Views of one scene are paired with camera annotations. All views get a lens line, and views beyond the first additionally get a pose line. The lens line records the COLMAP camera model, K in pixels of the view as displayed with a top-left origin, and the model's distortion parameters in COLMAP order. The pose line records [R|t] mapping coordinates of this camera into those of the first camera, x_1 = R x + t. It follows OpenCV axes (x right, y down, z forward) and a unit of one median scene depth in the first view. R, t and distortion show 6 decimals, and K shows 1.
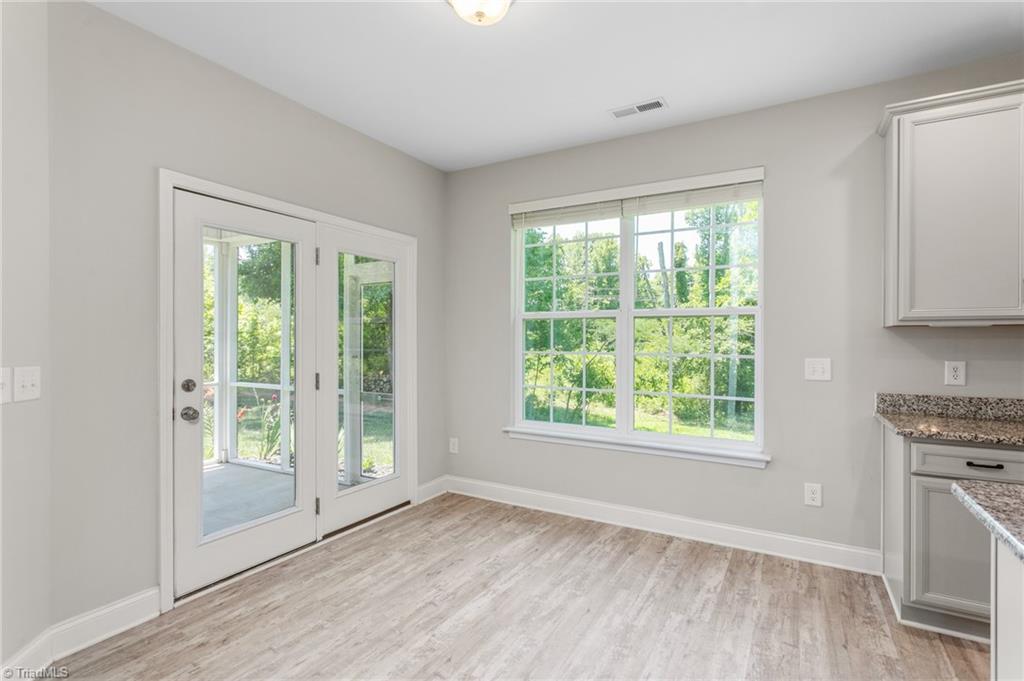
lens RADIAL K [[504.5, 0, 512.0], [0, 504.5, 340.5], [0, 0, 1]] dist [-0.035012, 0.000016]
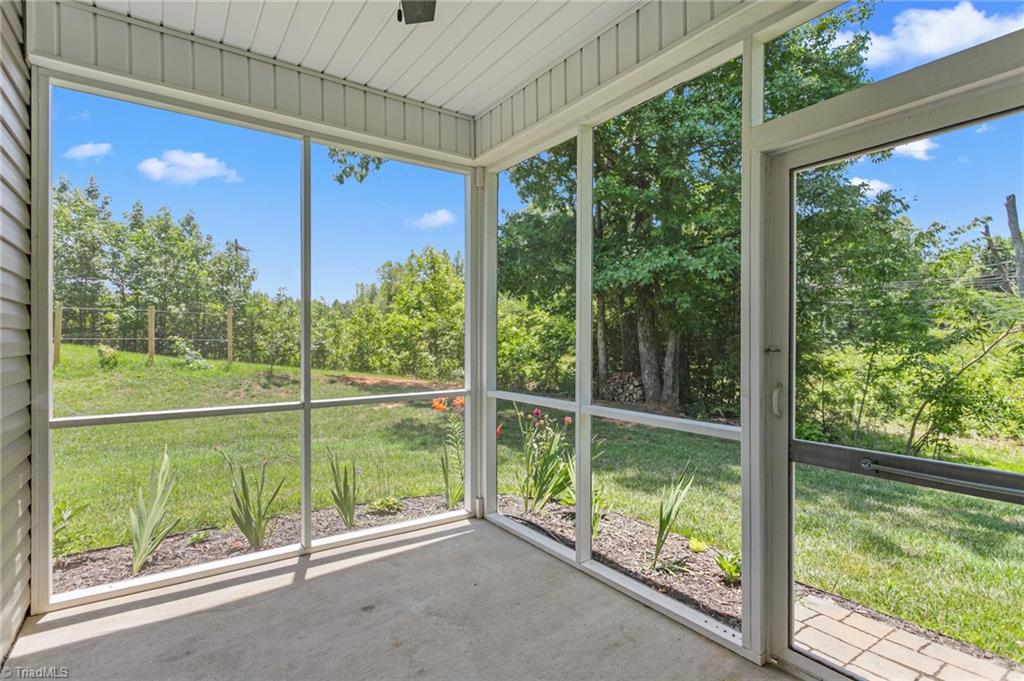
lens RADIAL K [[517.1, 0, 512.0], [0, 517.1, 340.5], [0, 0, 1]] dist [-0.000362, -0.000024]
pose [[0.905464, -0.003276, -0.424410, -0.289653], [0.002743, 0.999994, -0.001866, 0.024368], [0.424414, 0.000525, 0.905468, 0.469884]]
